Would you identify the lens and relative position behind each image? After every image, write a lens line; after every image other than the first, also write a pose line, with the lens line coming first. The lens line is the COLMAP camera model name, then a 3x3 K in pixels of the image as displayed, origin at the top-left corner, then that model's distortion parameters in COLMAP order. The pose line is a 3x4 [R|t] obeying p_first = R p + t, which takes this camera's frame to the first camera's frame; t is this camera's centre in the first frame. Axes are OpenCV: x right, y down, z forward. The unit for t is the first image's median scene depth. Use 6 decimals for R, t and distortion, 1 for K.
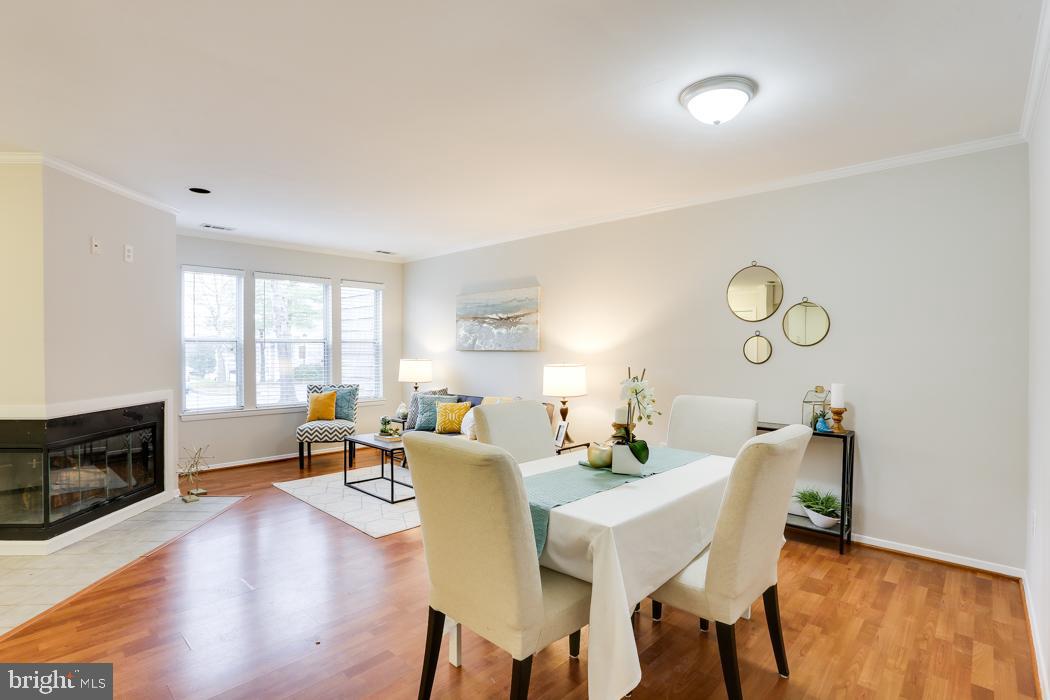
lens RADIAL K [[501.3, 0, 525.0], [0, 501.3, 350.0], [0, 0, 1]] dist [-0.000194, 0.000021]
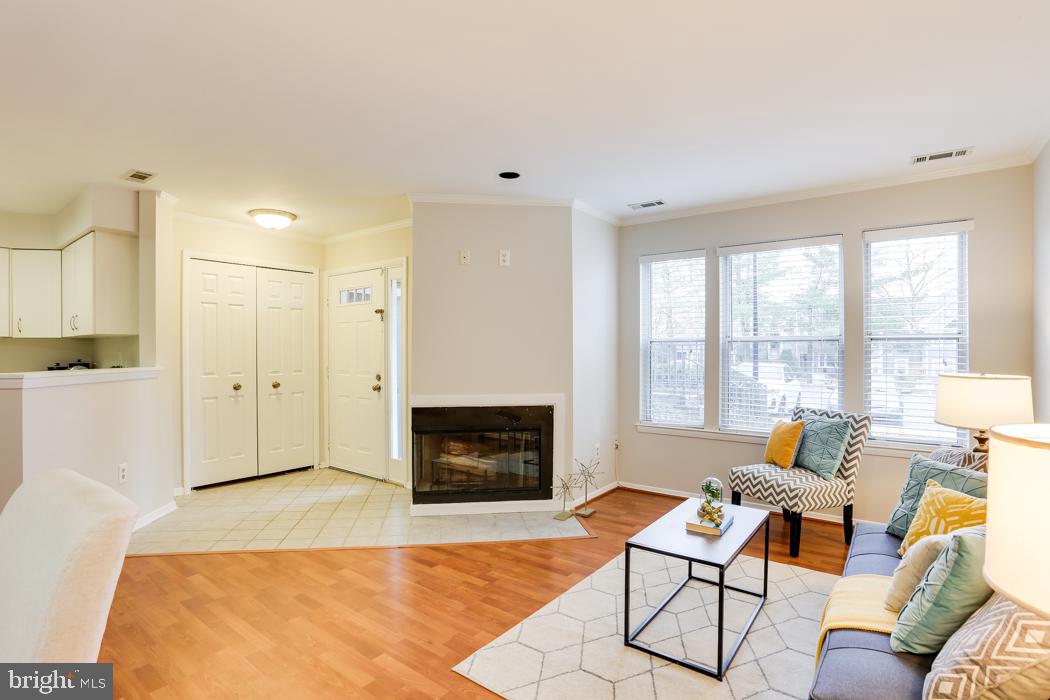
lens RADIAL K [[520.5, 0, 523.1], [0, 520.5, 362.7], [0, 0, 1]] dist [-0.020931, -0.000086]
pose [[0.103902, 0.014499, -0.994482, 0.262037], [-0.005967, 0.999885, 0.013954, 0.007548], [0.994570, 0.004484, 0.103976, 0.864241]]
